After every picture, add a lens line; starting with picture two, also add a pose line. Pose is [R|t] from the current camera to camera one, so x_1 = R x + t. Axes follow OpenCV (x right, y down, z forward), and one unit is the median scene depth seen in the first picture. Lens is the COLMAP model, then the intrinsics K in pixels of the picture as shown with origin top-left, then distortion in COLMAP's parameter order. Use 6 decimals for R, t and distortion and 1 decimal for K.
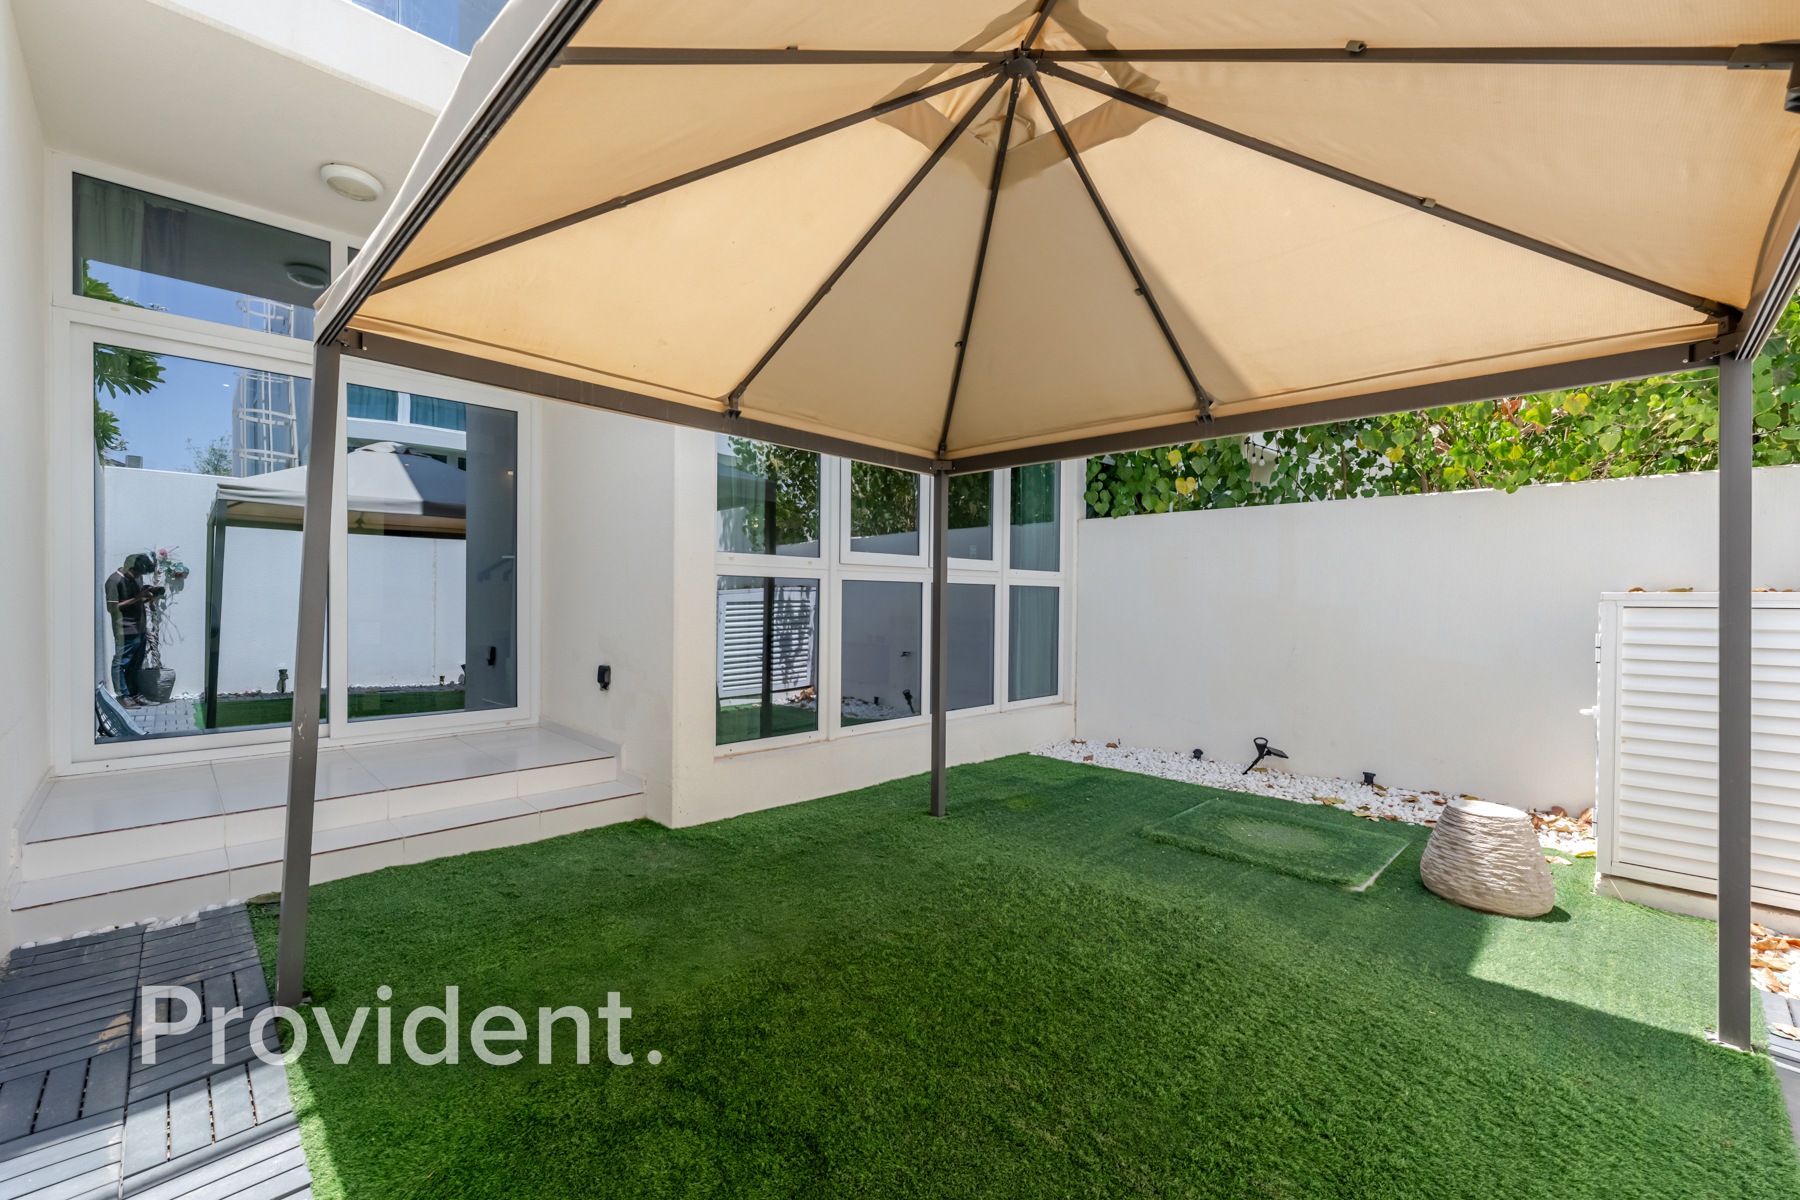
lens RADIAL K [[740.1, 0, 900.0], [0, 740.1, 600.0], [0, 0, 1]] dist [0.000412, -0.000020]
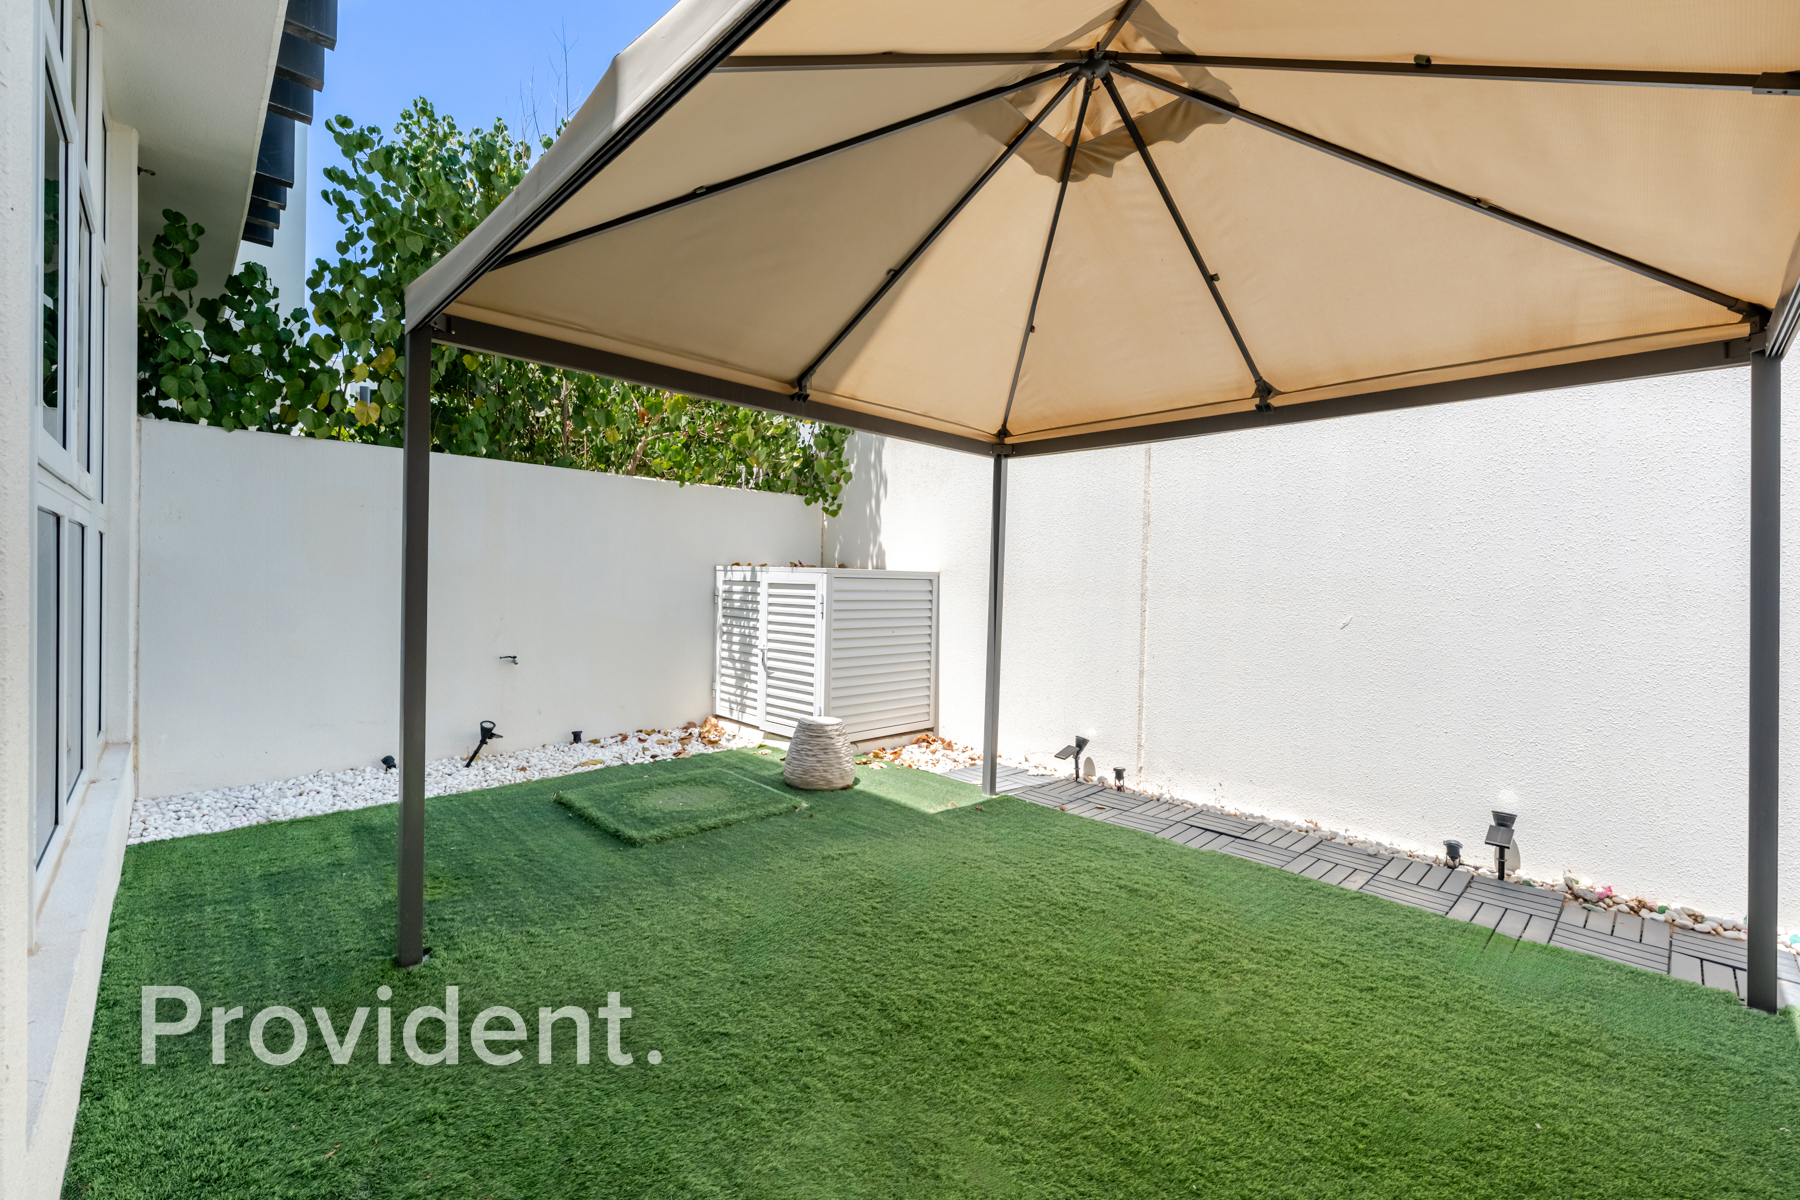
lens RADIAL K [[739.9, 0, 900.0], [0, 739.9, 600.0], [0, 0, 1]] dist [-0.003188, -0.000170]
pose [[0.019546, -0.036065, 0.999158, -0.617311], [-0.036281, 0.998665, 0.036757, -0.006274], [-0.999150, -0.036968, 0.018211, 0.839291]]
